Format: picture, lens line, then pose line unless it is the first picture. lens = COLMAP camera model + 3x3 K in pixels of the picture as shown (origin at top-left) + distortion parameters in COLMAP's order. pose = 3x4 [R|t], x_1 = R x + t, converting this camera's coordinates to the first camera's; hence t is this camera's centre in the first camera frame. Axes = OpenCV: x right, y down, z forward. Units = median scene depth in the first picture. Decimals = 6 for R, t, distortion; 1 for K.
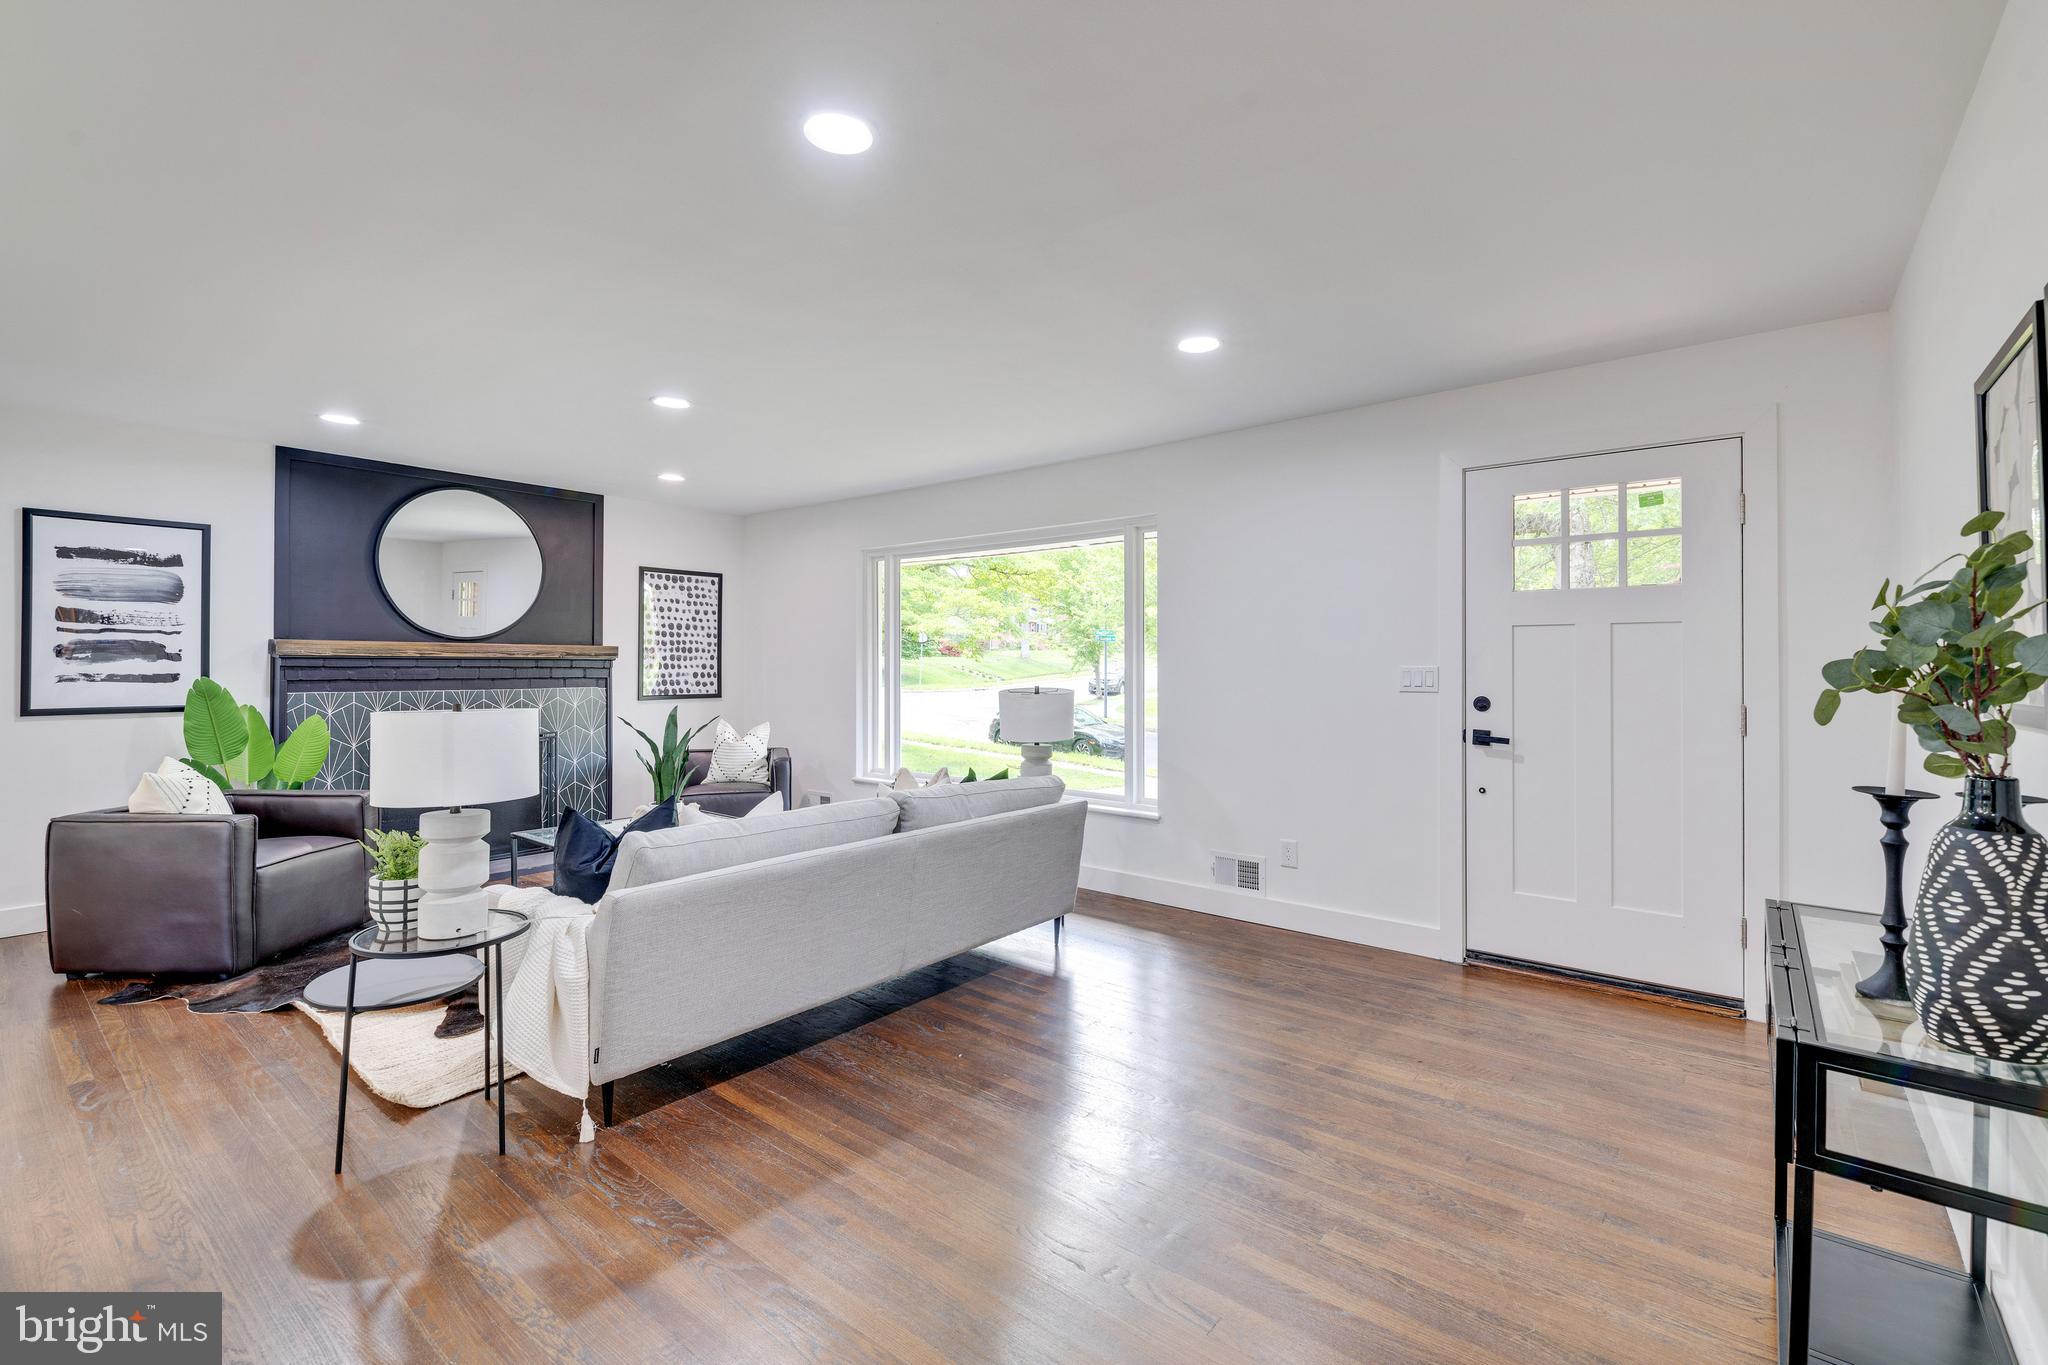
lens RADIAL K [[881.4, 0, 1030.1], [0, 881.4, 671.7], [0, 0, 1]] dist [0.007073, -0.007120]
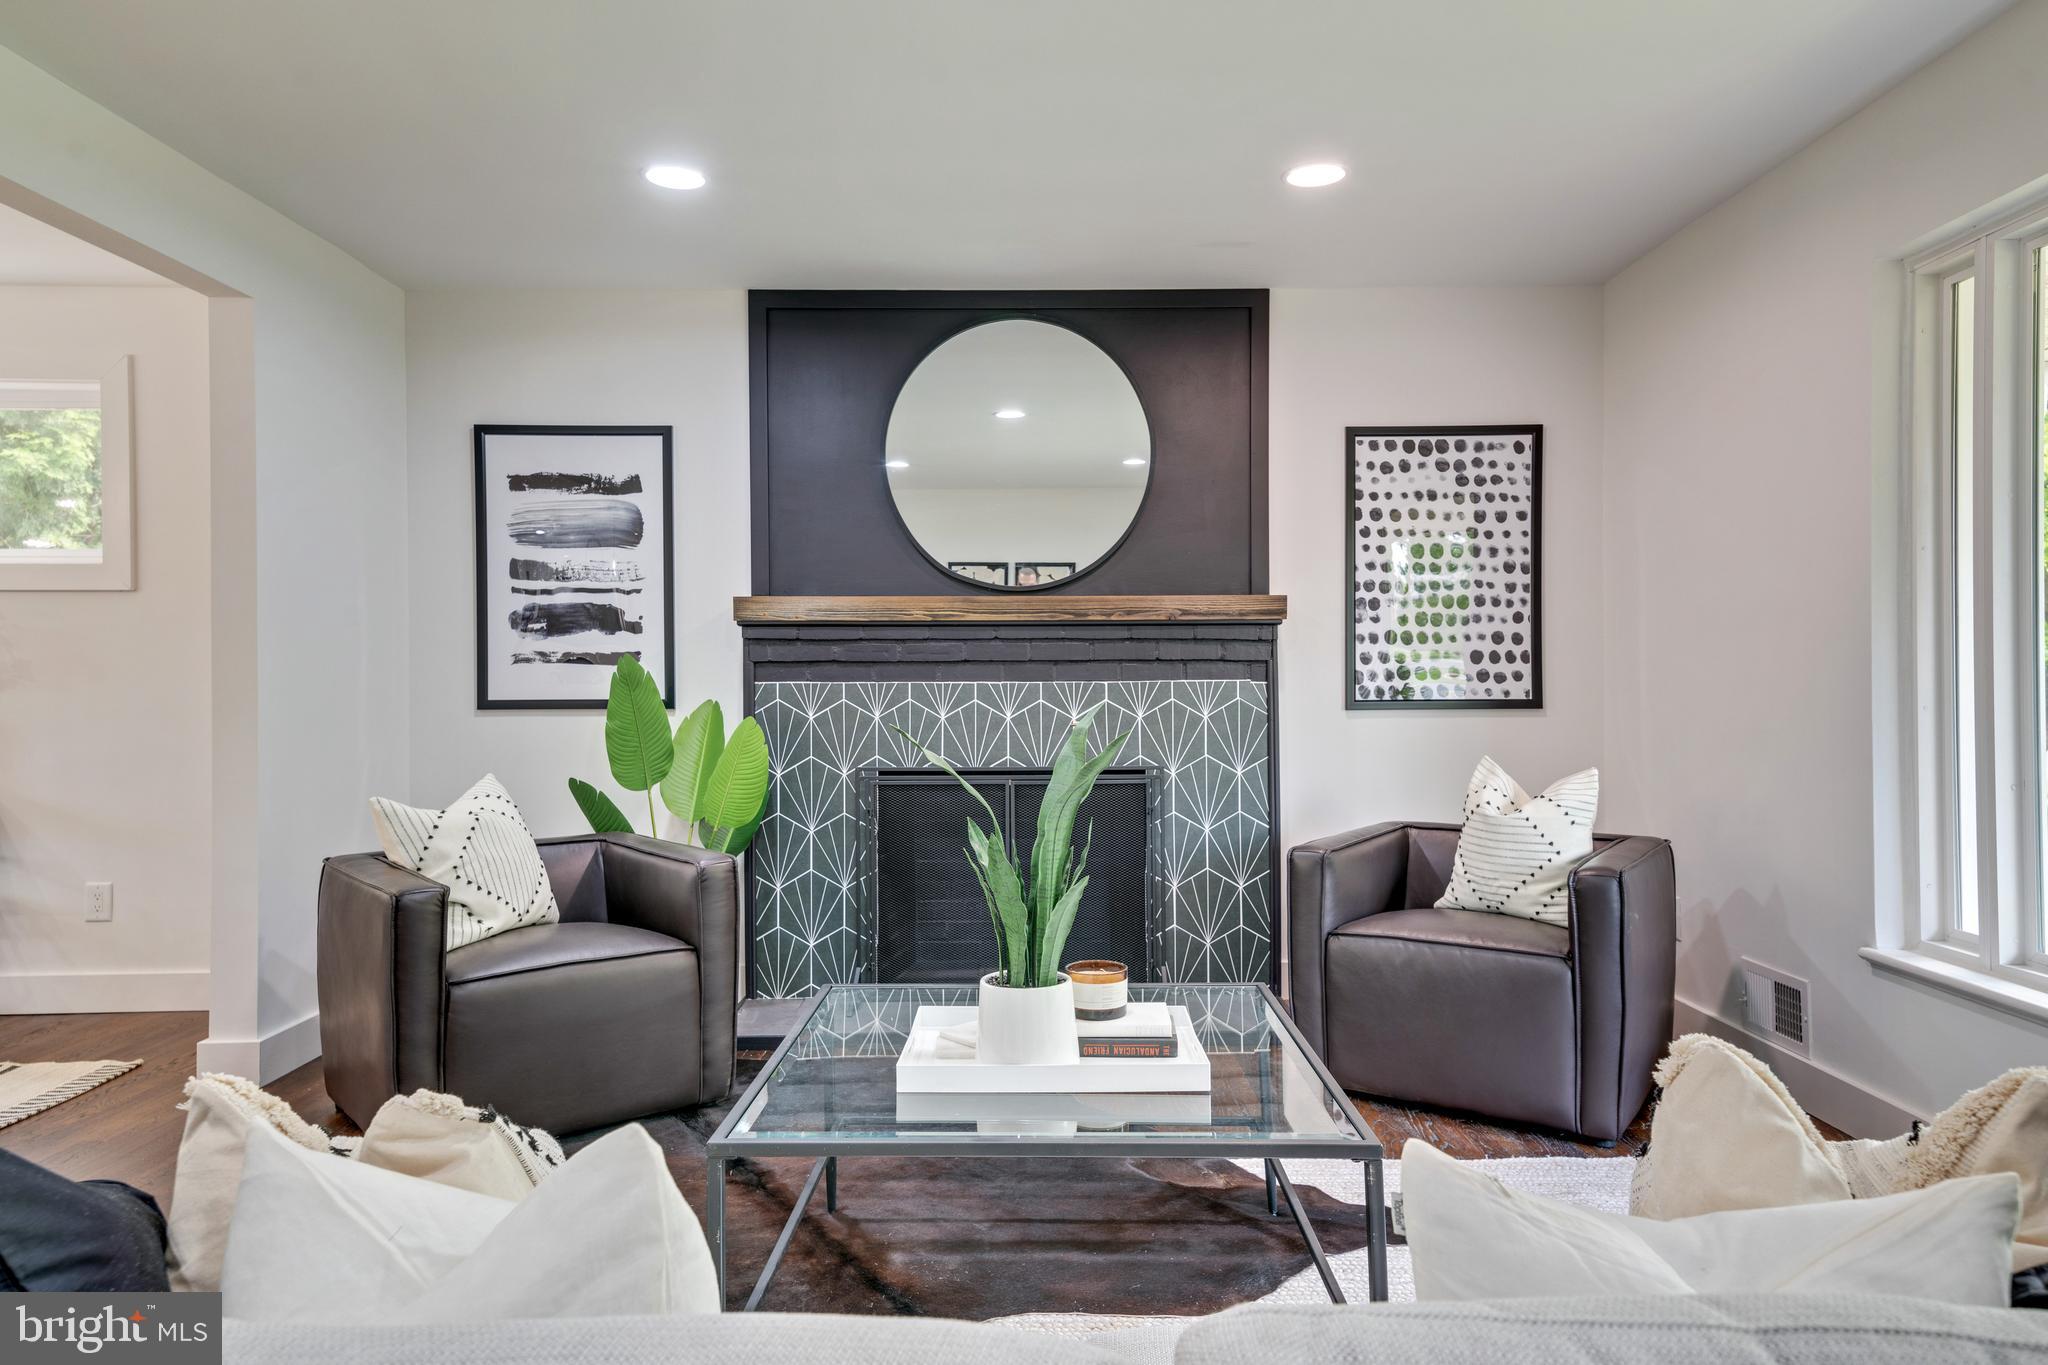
lens RADIAL K [[1274.6, 0, 1024.0], [0, 1274.6, 682.5], [0, 0, 1]] dist [0.045513, 0.000422]
pose [[0.626424, -0.004266, -0.779471, -0.014320], [0.000219, 0.999986, -0.005297, 0.020992], [0.779483, 0.003147, 0.626416, 0.423170]]
